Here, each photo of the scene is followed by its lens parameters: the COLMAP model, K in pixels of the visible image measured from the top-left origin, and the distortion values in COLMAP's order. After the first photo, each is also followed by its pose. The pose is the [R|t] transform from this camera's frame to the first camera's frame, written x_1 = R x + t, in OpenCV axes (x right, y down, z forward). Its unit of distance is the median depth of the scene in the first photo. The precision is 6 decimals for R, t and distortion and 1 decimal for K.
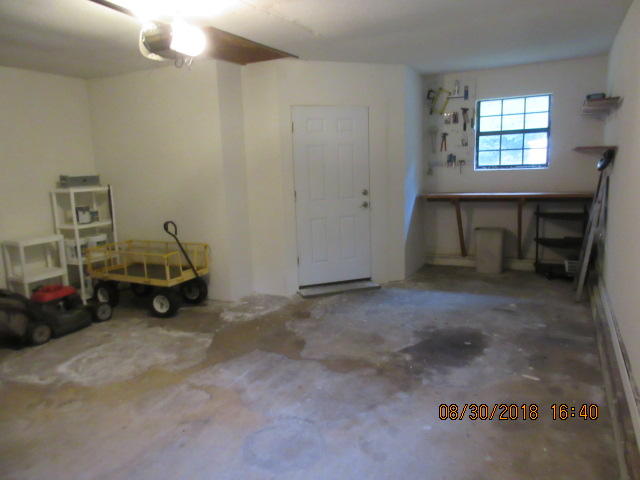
lens RADIAL K [[484.8, 0, 321.9], [0, 484.8, 239.9], [0, 0, 1]] dist [0.054592, -0.017911]
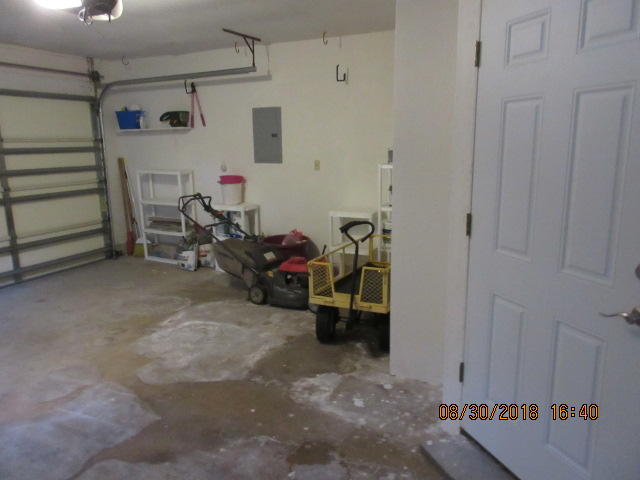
lens RADIAL K [[484.8, 0, 321.4], [0, 484.8, 241.0], [0, 0, 1]] dist [0.054592, -0.017911]
pose [[-0.019962, 0.232666, -0.972352, 0.485161], [-0.143539, 0.961804, 0.233089, -0.212704], [0.989443, 0.144224, 0.014197, 1.187801]]
